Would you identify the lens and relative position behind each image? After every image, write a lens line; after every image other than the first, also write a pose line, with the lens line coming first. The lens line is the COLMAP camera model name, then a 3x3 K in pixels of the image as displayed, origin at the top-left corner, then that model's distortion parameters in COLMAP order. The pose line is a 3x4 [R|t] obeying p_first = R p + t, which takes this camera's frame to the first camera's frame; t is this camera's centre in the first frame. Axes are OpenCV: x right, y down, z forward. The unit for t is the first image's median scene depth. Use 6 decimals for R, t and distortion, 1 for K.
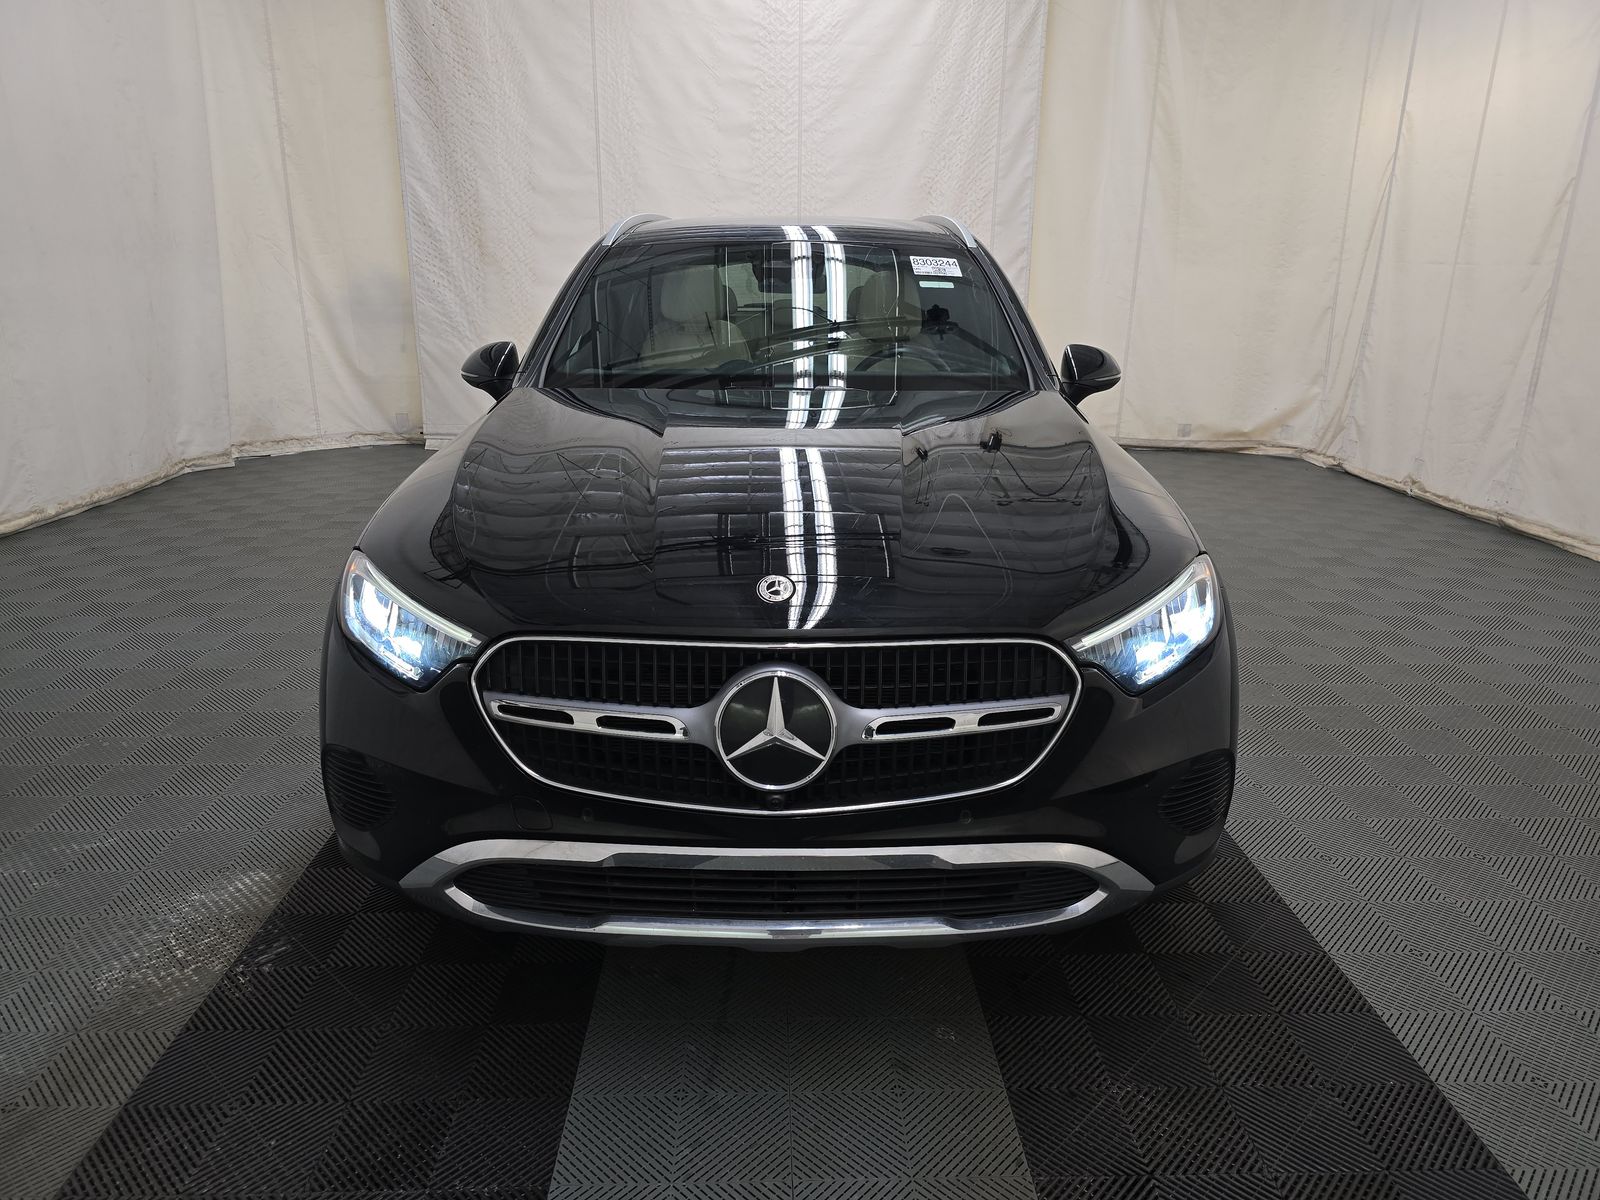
lens RADIAL K [[1079.6, 0, 793.9], [0, 1079.6, 607.7], [0, 0, 1]] dist [0.043398, -0.029913]
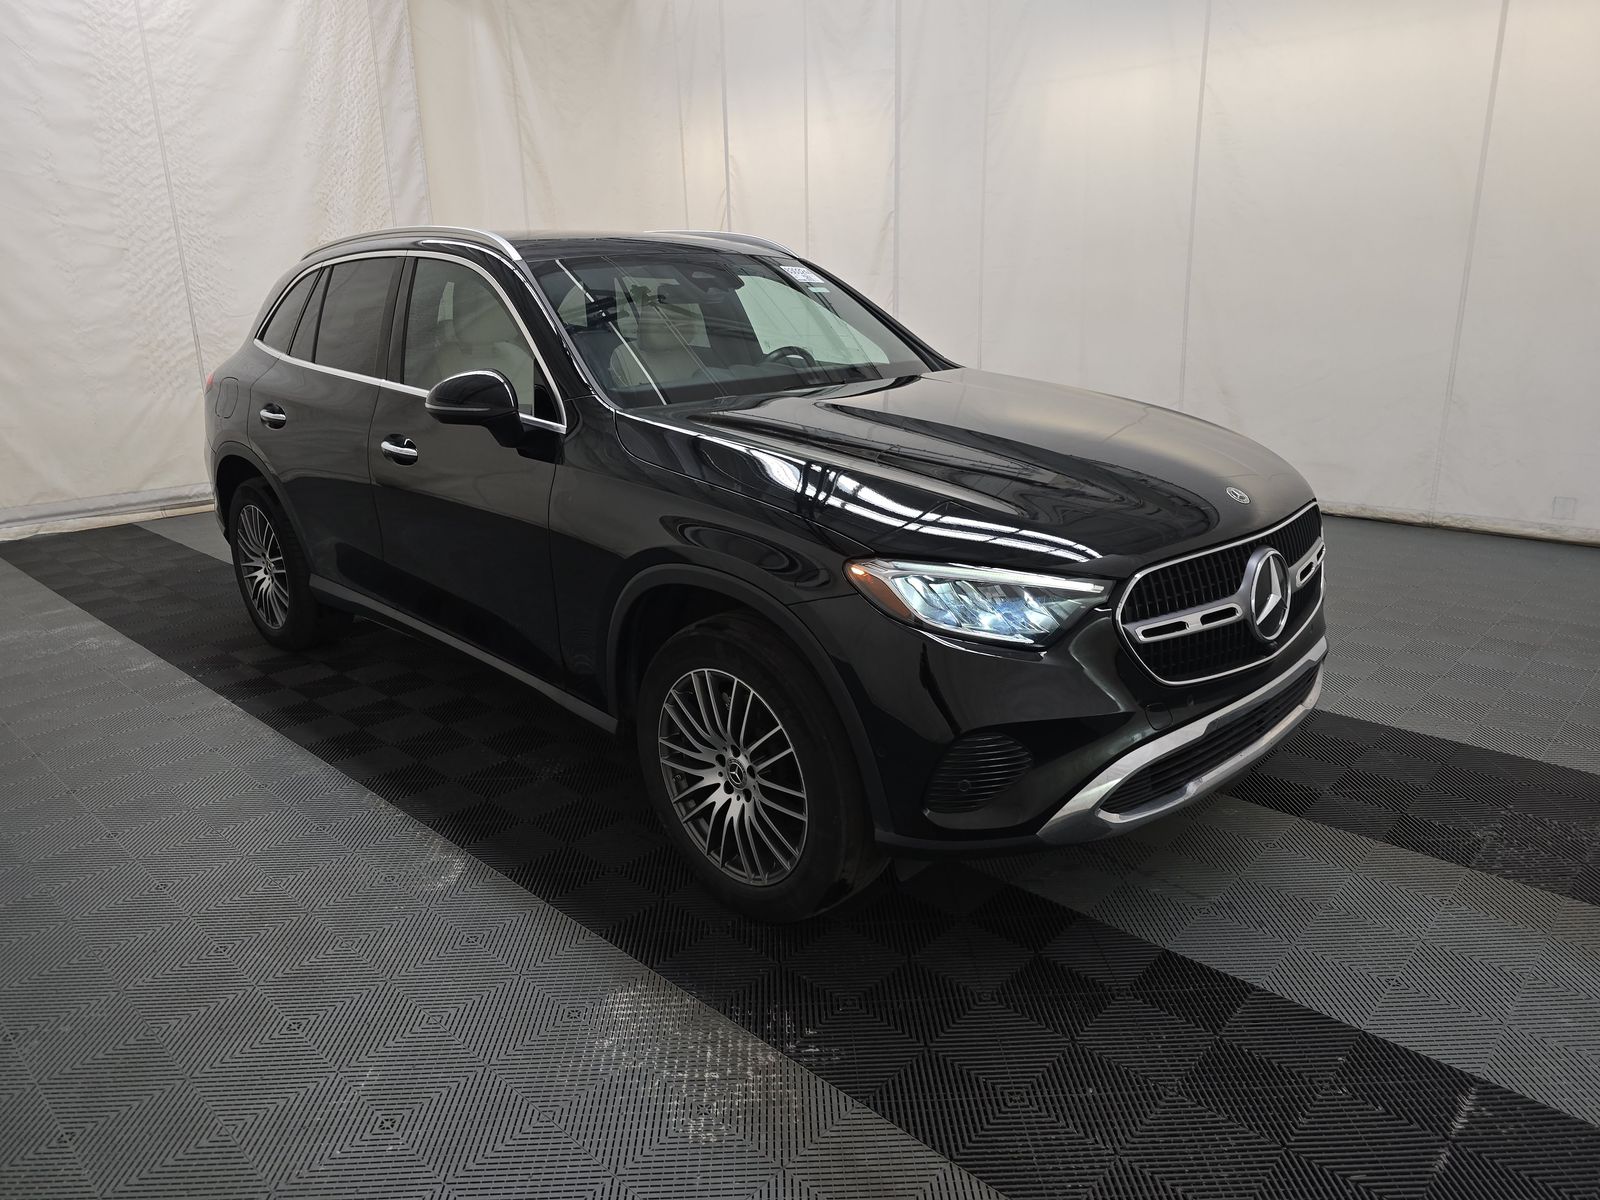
lens RADIAL K [[1079.6, 0, 793.9], [0, 1079.6, 607.7], [0, 0, 1]] dist [0.043398, -0.029913]
pose [[0.713396, -0.225175, 0.663598, -0.294431], [0.240136, 0.968185, 0.070372, -0.023975], [-0.658331, 0.109150, 0.744772, 0.084187]]
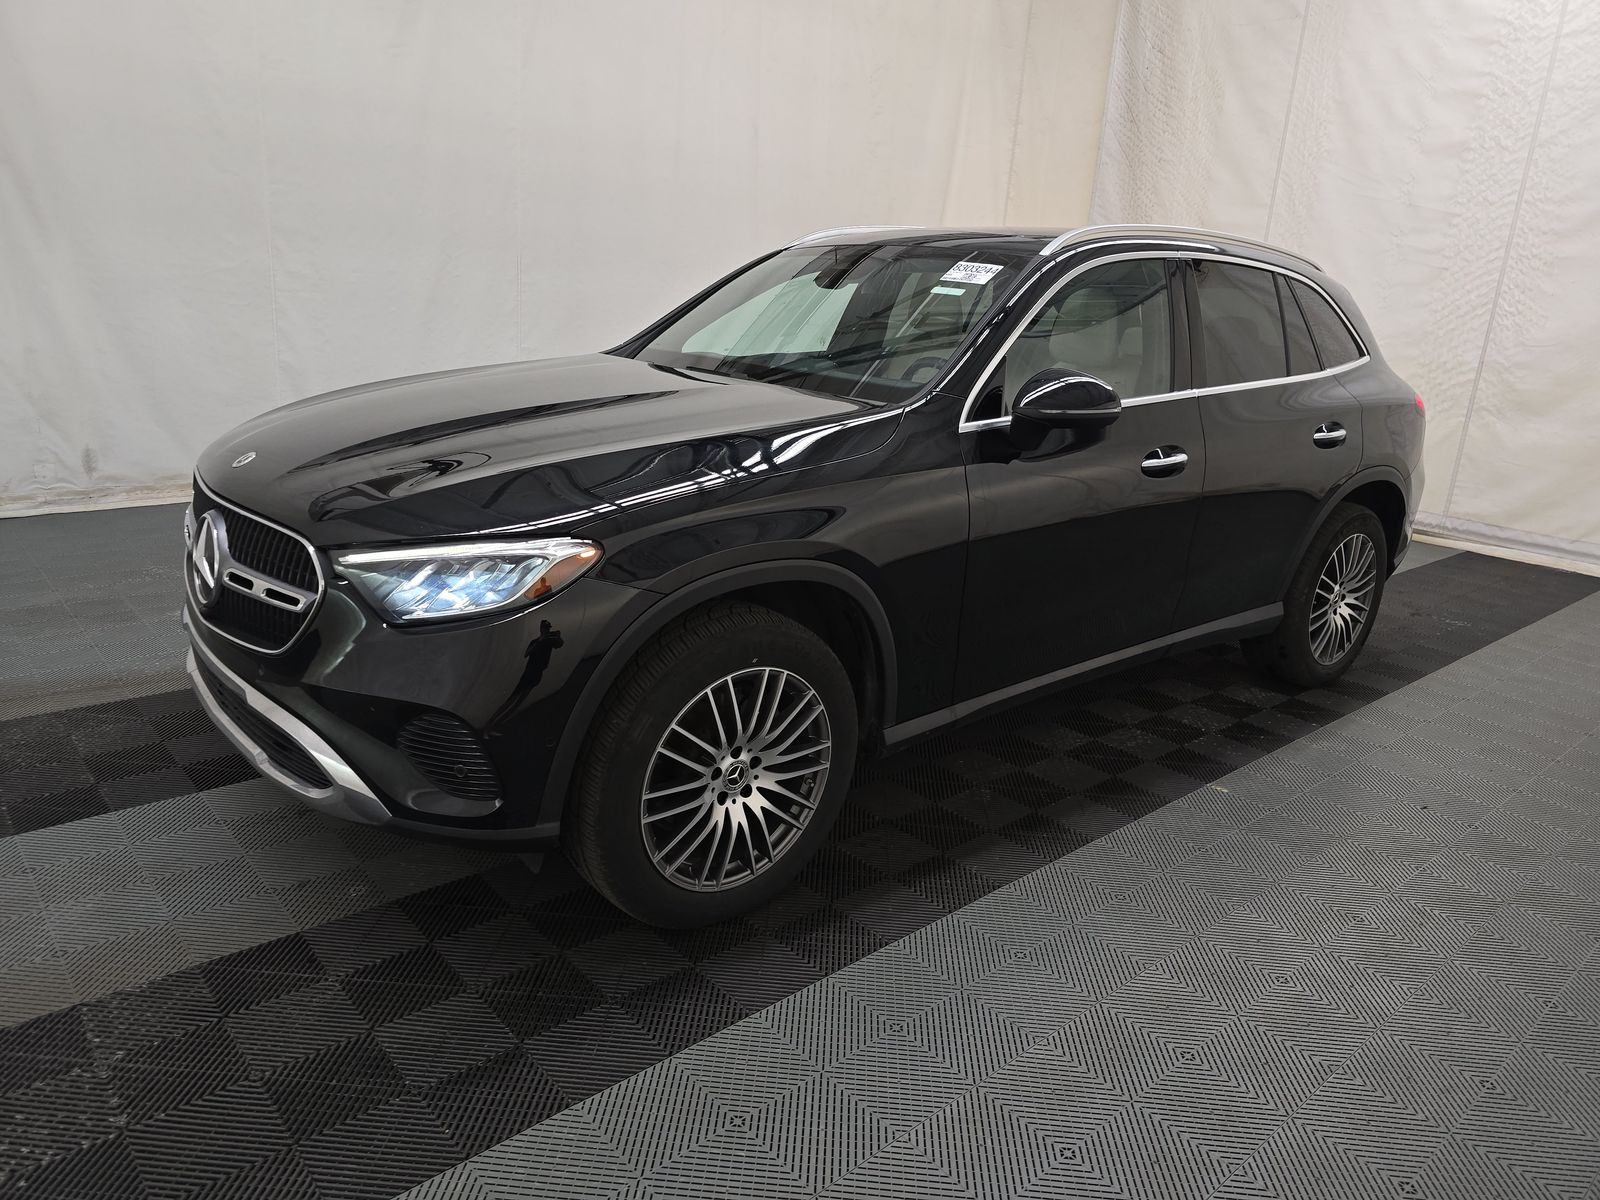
lens RADIAL K [[1079.6, 0, 793.9], [0, 1079.6, 607.7], [0, 0, 1]] dist [0.043398, -0.029913]
pose [[0.645399, 0.249042, -0.722107, 0.320431], [-0.282223, 0.956210, 0.077538, -0.031196], [0.709796, 0.153752, 0.687422, 0.129910]]
